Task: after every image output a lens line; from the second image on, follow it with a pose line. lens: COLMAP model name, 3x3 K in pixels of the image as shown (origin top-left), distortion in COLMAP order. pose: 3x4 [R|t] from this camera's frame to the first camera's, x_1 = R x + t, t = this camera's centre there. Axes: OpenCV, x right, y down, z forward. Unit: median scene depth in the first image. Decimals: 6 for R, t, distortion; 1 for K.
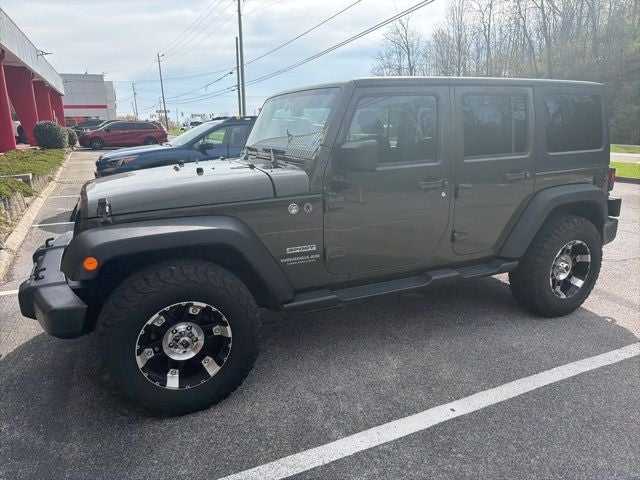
lens RADIAL K [[457.7, 0, 319.2], [0, 457.7, 235.3], [0, 0, 1]] dist [0.036139, -0.052430]
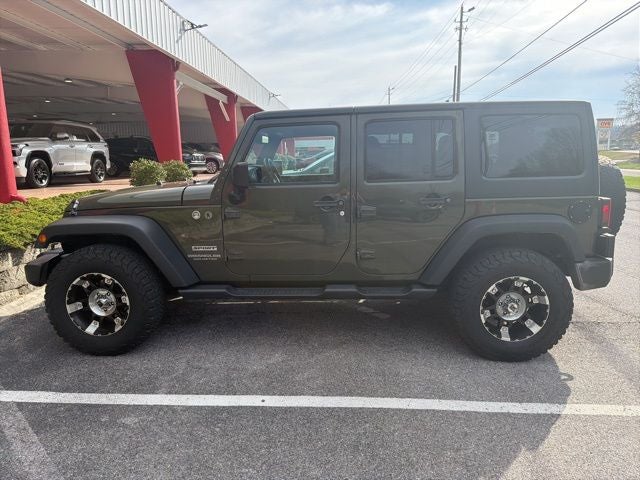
lens RADIAL K [[457.0, 0, 320.3], [0, 457.0, 232.0], [0, 0, 1]] dist [0.023079, -0.036891]
pose [[0.881427, 0.077665, -0.465891, 0.717453], [-0.106663, 0.993638, -0.036155, -0.002287], [0.460119, 0.081561, 0.884103, 0.037059]]
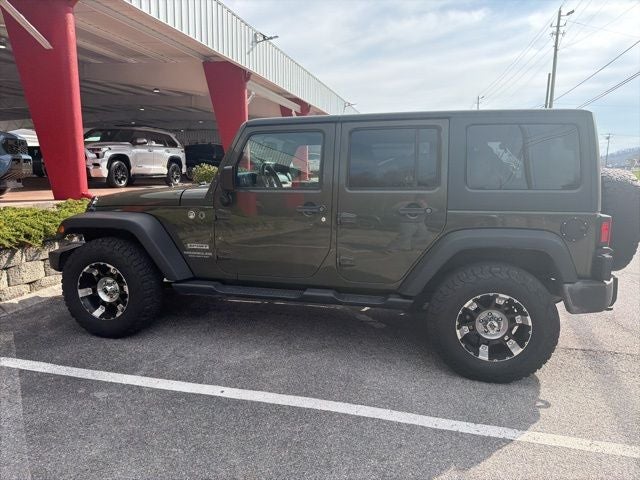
lens RADIAL K [[456.6, 0, 320.0], [0, 456.6, 240.0], [0, 0, 1]] dist [0.030128, -0.045598]
pose [[0.780788, 0.120992, -0.612969, 0.926376], [-0.164770, 0.986215, -0.015215, -0.022601], [0.602679, 0.112879, 0.789960, 0.141187]]
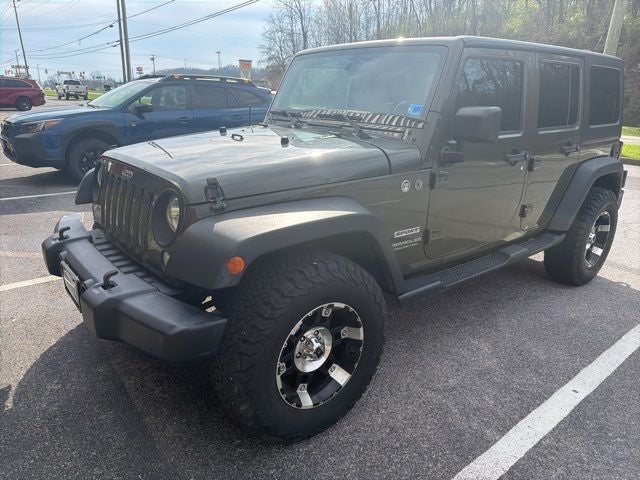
lens RADIAL K [[458.9, 0, 320.0], [0, 458.9, 240.0], [0, 0, 1]] dist [0.028821, -0.042085]
pose [[0.970785, -0.039988, 0.236596, -0.363841], [0.021988, 0.996692, 0.078236, -0.023906], [-0.238942, -0.070748, 0.968453, 0.162229]]
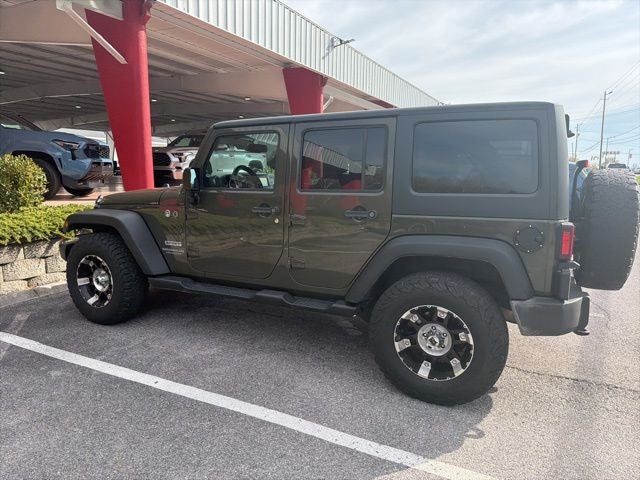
lens RADIAL K [[456.6, 0, 320.0], [0, 456.6, 240.0], [0, 0, 1]] dist [0.030128, -0.045598]
pose [[0.617166, 0.140794, -0.774134, 1.168226], [-0.199321, 0.979745, 0.019284, -0.085549], [0.761168, 0.142400, 0.632728, 0.398754]]
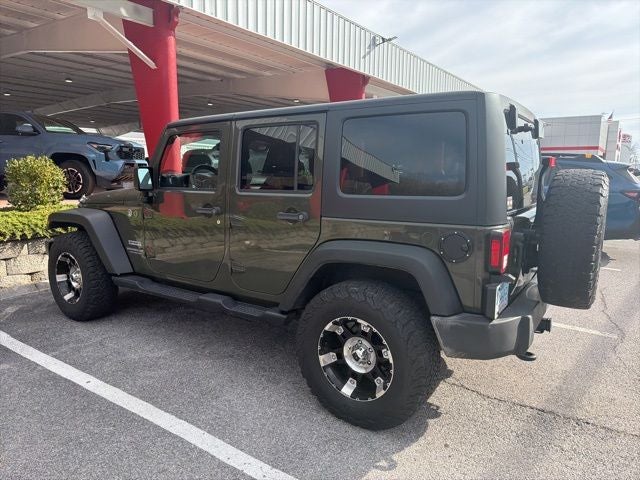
lens RADIAL K [[457.7, 0, 319.2], [0, 457.7, 235.3], [0, 0, 1]] dist [0.036139, -0.052430]
pose [[0.497143, 0.141476, -0.856057, 1.276464], [-0.215354, 0.975864, 0.036212, -0.146038], [0.840519, 0.166353, 0.515611, 0.653421]]
